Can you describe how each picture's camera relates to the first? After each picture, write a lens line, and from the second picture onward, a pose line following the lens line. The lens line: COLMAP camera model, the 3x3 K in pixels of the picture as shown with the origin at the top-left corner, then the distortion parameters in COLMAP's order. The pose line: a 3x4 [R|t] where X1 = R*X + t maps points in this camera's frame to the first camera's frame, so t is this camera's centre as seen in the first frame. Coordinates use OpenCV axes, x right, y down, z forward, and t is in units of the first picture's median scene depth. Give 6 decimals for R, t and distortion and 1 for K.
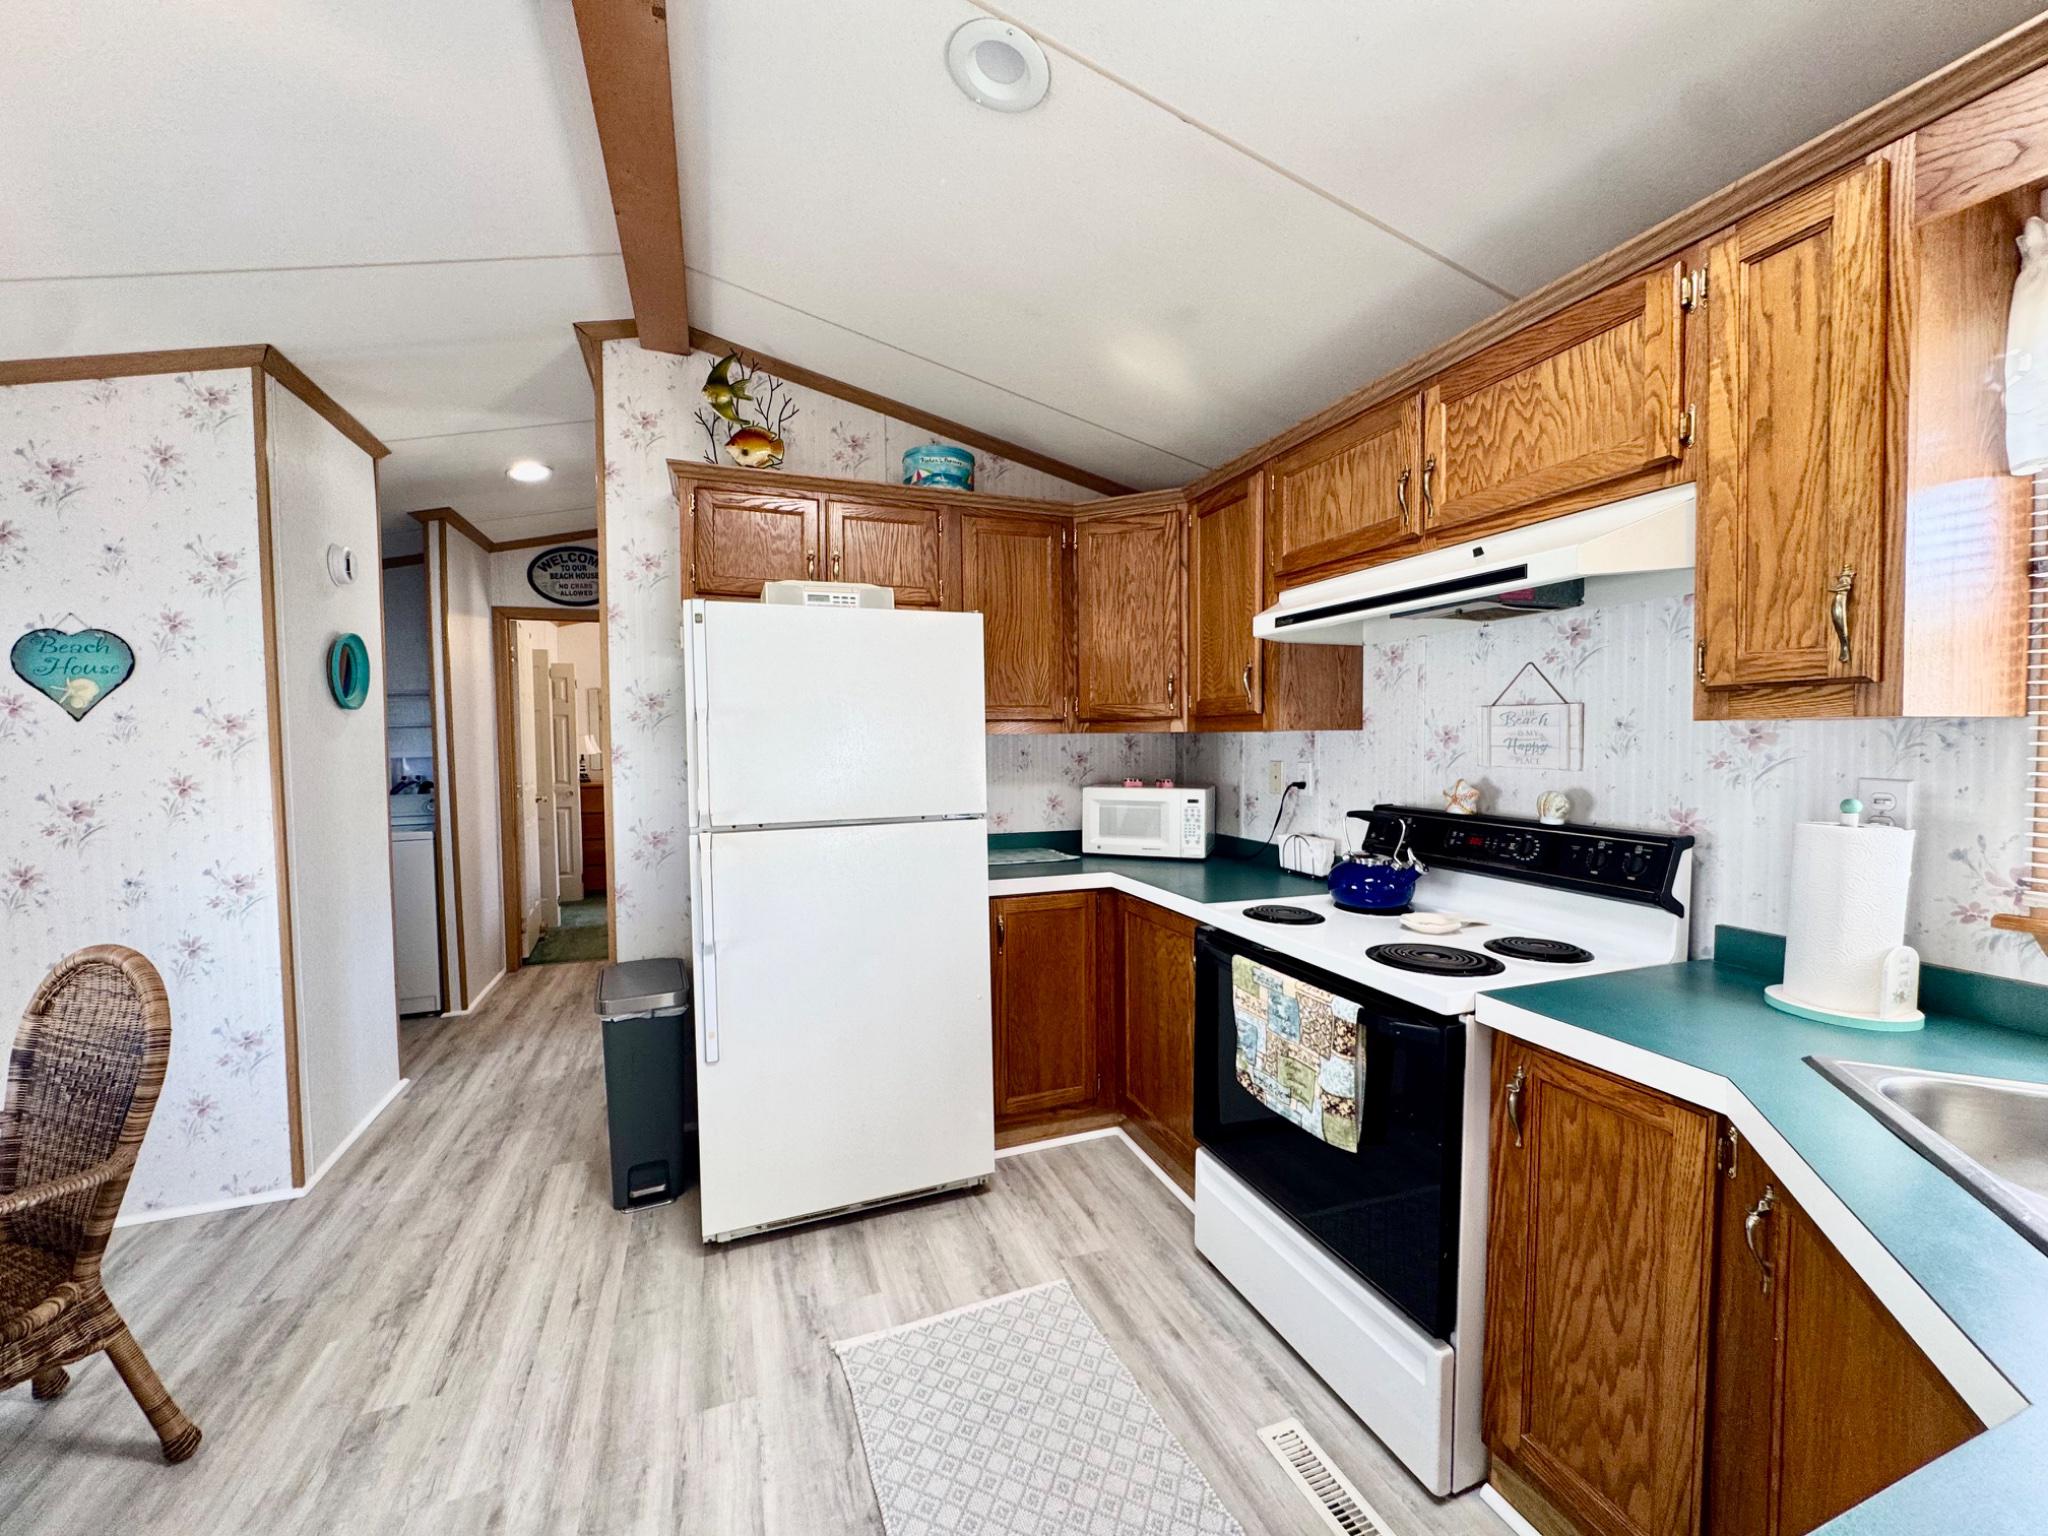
lens RADIAL K [[820.2, 0, 1023.6], [0, 820.2, 768.7], [0, 0, 1]] dist [-0.003463, 0.000293]
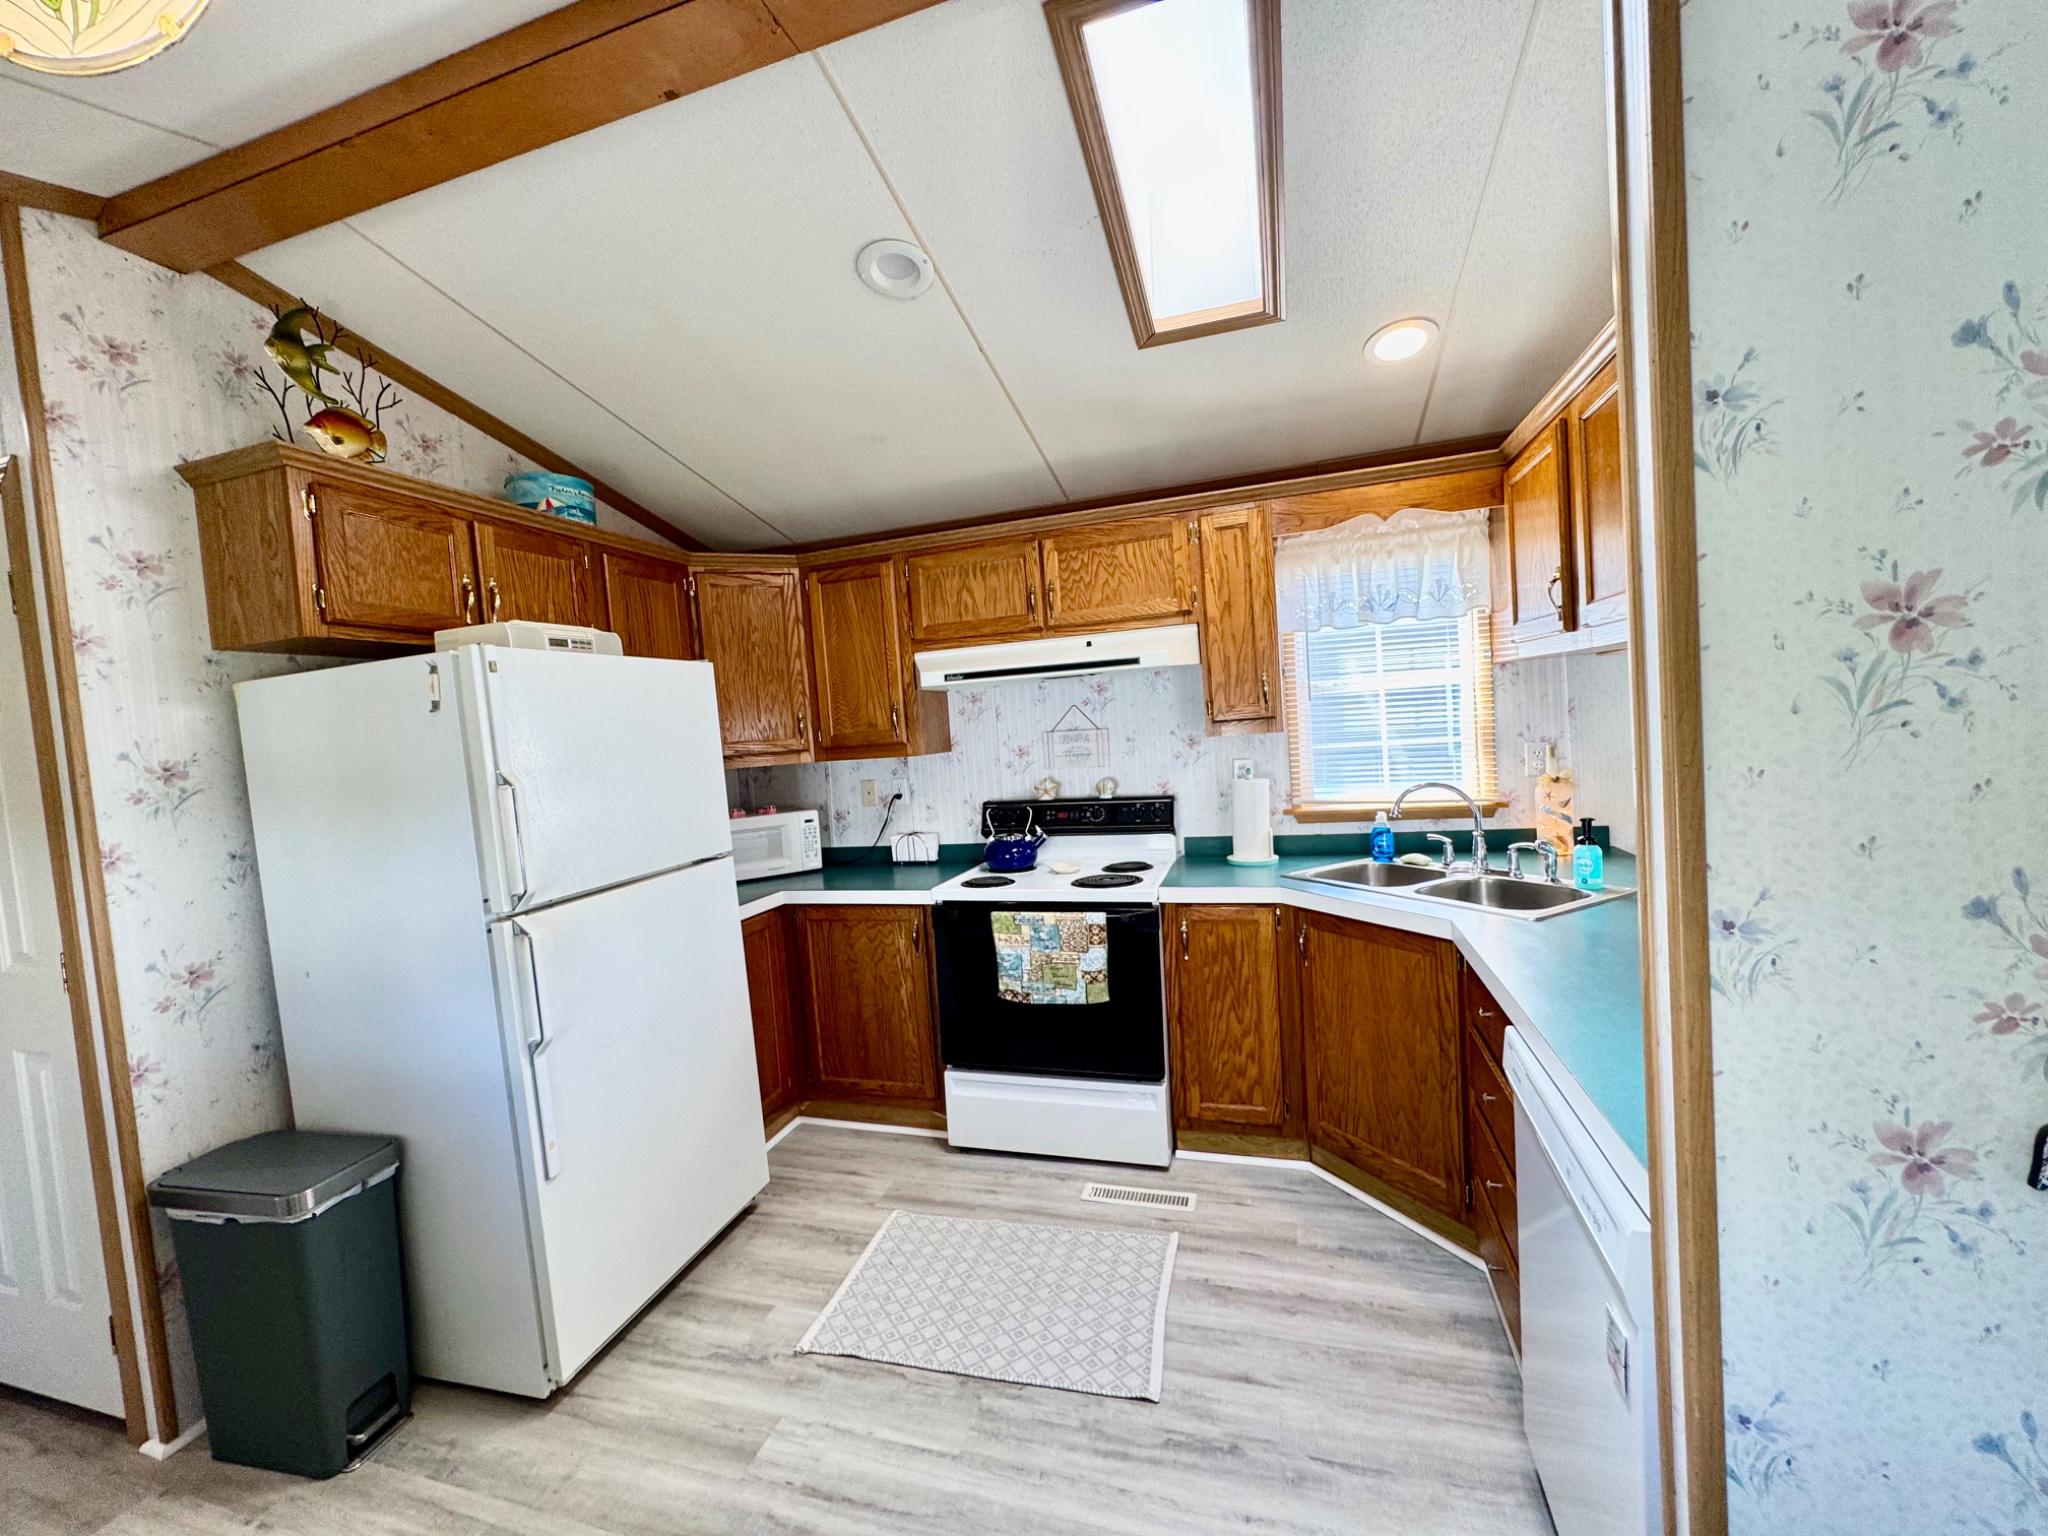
lens RADIAL K [[820.2, 0, 1026.3], [0, 820.2, 769.2], [0, 0, 1]] dist [-0.003463, 0.000293]
pose [[0.610612, -0.076939, 0.788184, -0.745465], [0.094915, 0.995205, 0.023617, -0.046028], [-0.786221, 0.060390, 0.614987, 0.049499]]
